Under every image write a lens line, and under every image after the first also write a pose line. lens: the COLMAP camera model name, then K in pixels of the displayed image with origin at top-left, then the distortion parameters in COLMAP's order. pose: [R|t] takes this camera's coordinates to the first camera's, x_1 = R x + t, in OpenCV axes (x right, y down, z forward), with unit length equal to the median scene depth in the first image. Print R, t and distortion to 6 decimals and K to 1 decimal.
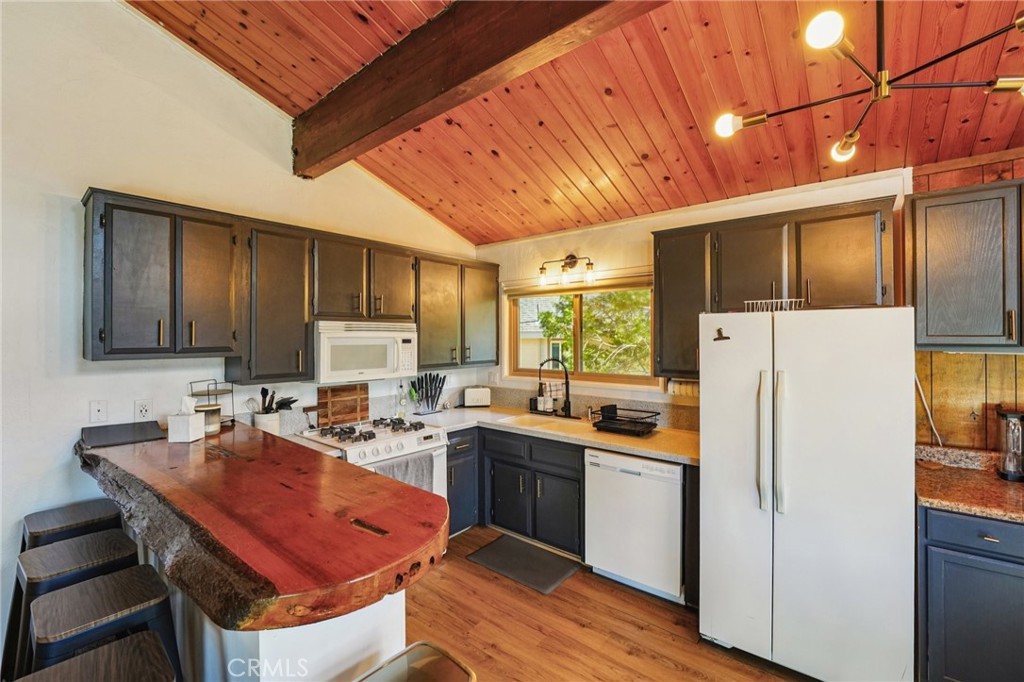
lens RADIAL K [[434.2, 0, 509.8], [0, 434.2, 335.0], [0, 0, 1]] dist [0.000009, 0.000038]
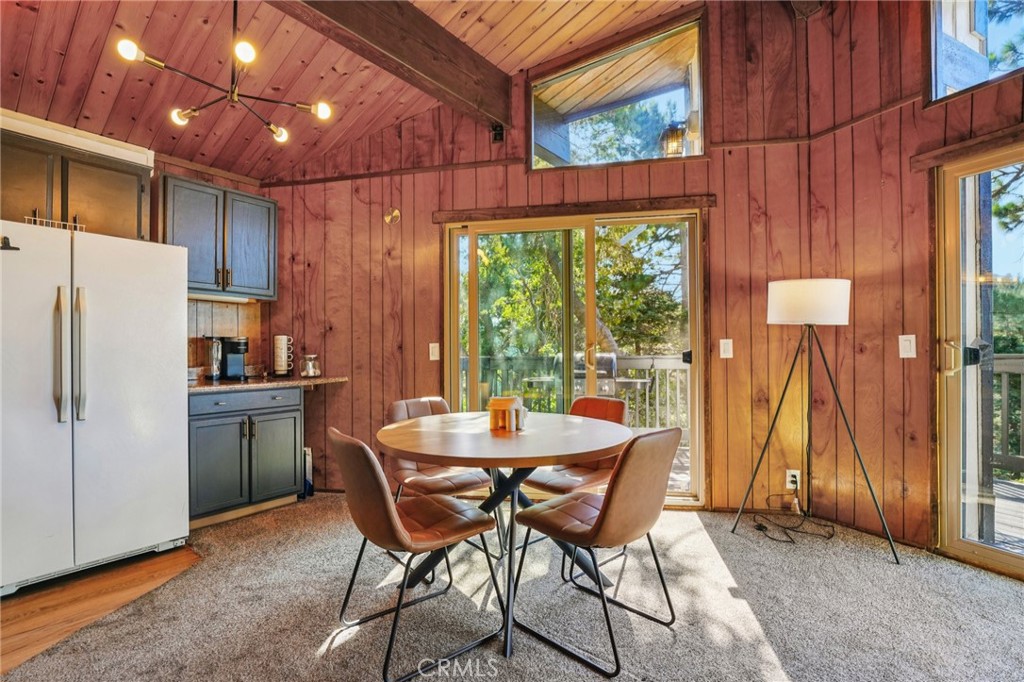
lens RADIAL K [[445.2, 0, 509.9], [0, 445.2, 340.0], [0, 0, 1]] dist [-0.001160, -0.000021]
pose [[-0.004625, 0.008048, 0.999957, -0.448990], [-0.002658, 0.999964, -0.008061, 0.205632], [-0.999986, -0.002695, -0.004603, -0.049702]]
